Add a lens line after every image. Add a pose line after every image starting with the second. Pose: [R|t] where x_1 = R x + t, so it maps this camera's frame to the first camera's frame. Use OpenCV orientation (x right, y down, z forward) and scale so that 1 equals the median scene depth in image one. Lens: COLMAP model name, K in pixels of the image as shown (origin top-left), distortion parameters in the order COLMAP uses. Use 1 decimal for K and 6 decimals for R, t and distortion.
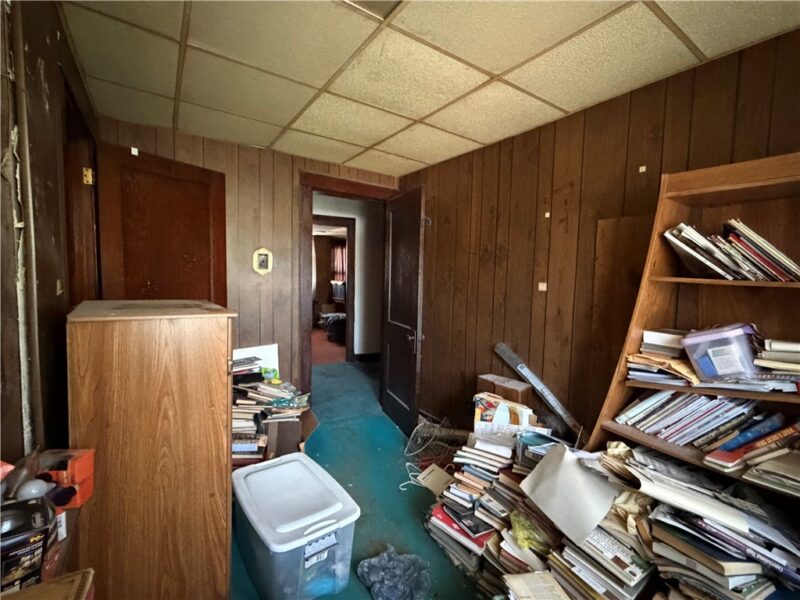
lens RADIAL K [[359.0, 0, 401.0], [0, 359.0, 298.2], [0, 0, 1]] dist [-0.003291, 0.000713]
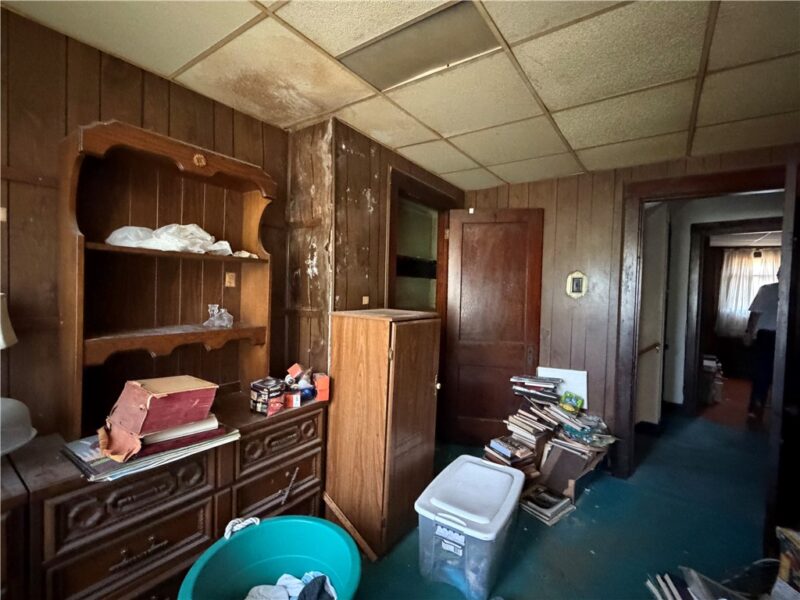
lens RADIAL K [[359.0, 0, 401.0], [0, 359.0, 299.9], [0, 0, 1]] dist [-0.003291, 0.000713]
pose [[0.338648, 0.015186, -0.940791, 0.524747], [-0.080654, 0.996658, -0.012945, -0.013369], [0.937450, 0.080263, 0.338741, 0.282927]]
